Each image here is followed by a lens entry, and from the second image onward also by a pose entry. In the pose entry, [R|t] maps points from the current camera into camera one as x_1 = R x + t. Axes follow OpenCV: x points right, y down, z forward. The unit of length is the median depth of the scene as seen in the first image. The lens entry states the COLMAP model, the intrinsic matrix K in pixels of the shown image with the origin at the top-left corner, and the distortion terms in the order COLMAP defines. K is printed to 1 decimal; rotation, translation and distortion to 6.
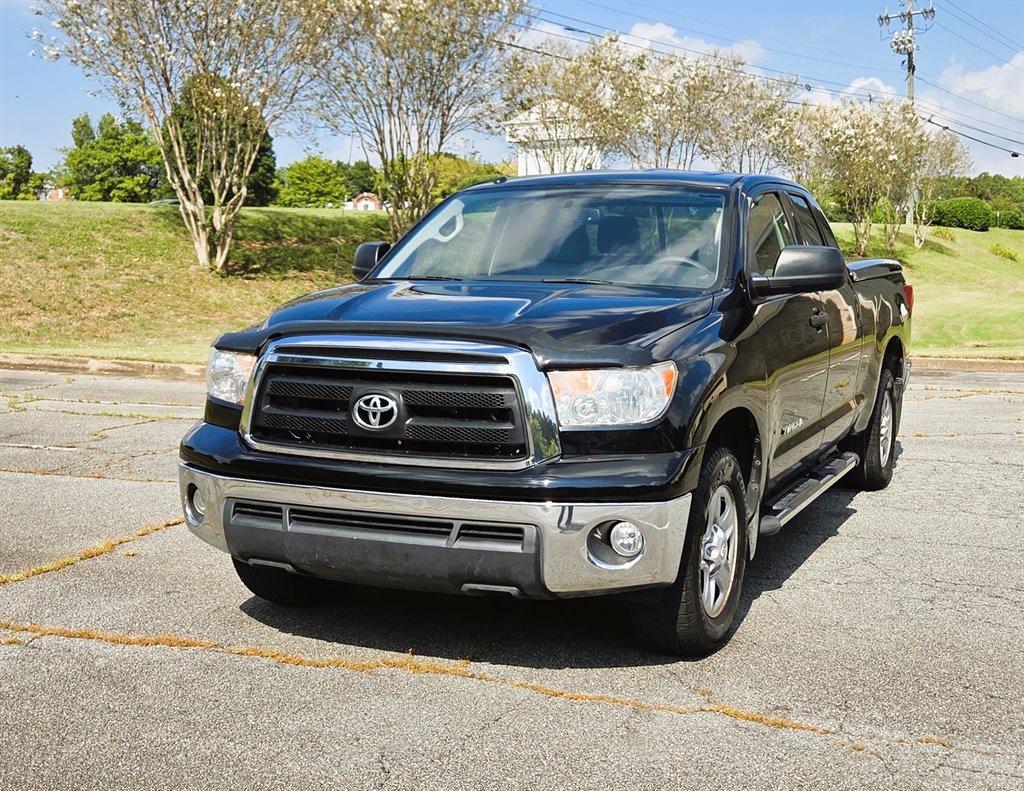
lens RADIAL K [[1125.8, 0, 512.0], [0, 1125.8, 395.8], [0, 0, 1]] dist [0.001225, 0.000000]
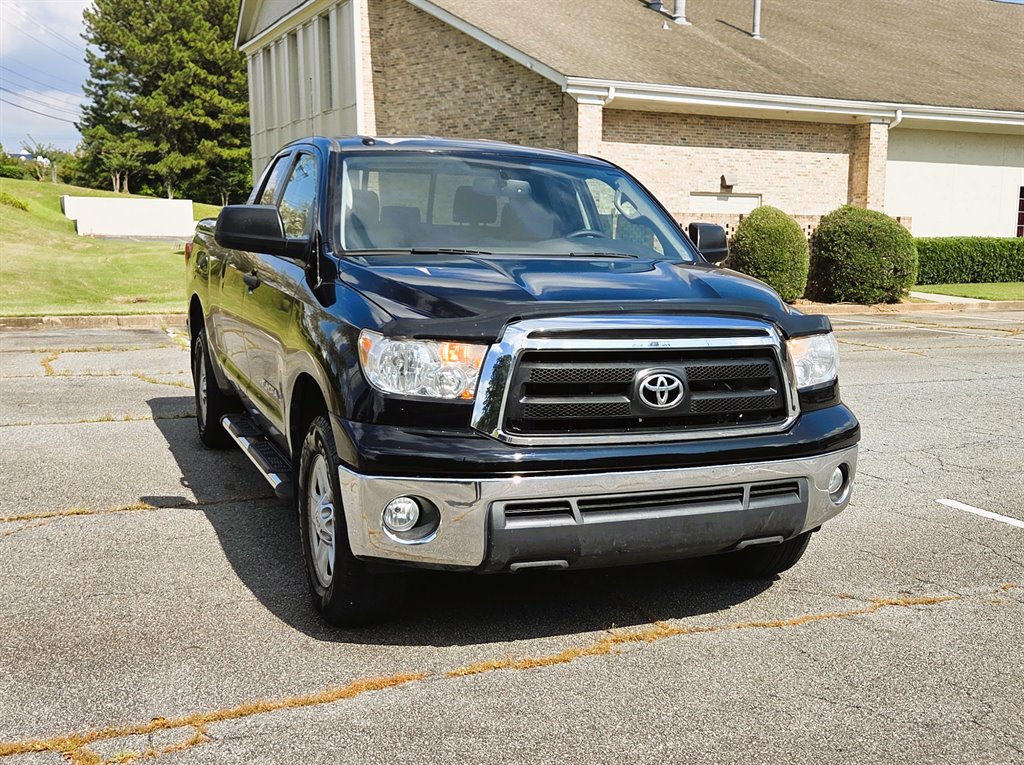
lens RADIAL K [[1199.5, 0, 509.9], [0, 1199.5, 383.8], [0, 0, 1]] dist [0.051511, 0.000000]
pose [[0.729652, -0.081687, 0.678922, -0.958925], [0.066527, 0.996609, 0.048413, -0.053756], [-0.680575, 0.009842, 0.732613, 0.301161]]
